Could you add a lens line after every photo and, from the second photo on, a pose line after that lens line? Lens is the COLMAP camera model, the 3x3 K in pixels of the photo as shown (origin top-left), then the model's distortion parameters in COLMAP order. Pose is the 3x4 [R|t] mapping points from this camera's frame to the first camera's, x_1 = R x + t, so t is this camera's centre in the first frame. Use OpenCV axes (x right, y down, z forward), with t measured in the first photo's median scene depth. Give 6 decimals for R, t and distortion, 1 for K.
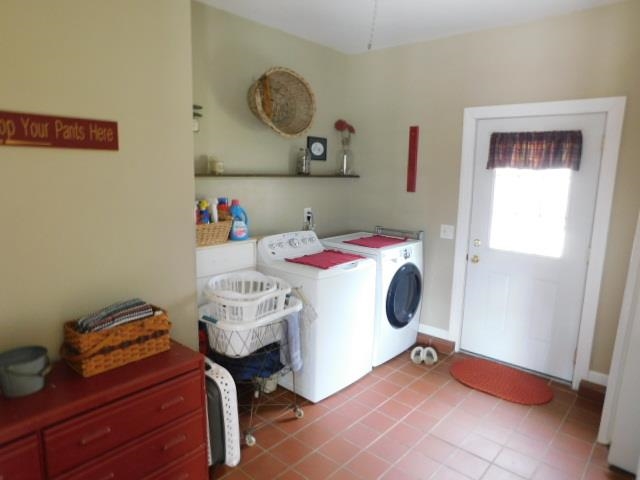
lens RADIAL K [[428.4, 0, 318.6], [0, 428.4, 241.2], [0, 0, 1]] dist [-0.037572, 0.026582]
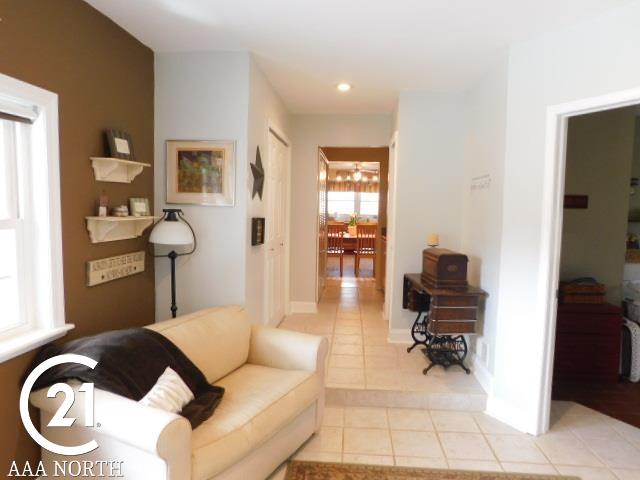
lens RADIAL K [[428.4, 0, 317.3], [0, 428.4, 237.8], [0, 0, 1]] dist [-0.037572, 0.026582]
pose [[0.603620, 0.050043, -0.795700, 0.347000], [-0.135323, 0.989978, -0.040395, 0.171446], [0.785704, 0.132060, 0.604342, -1.114832]]
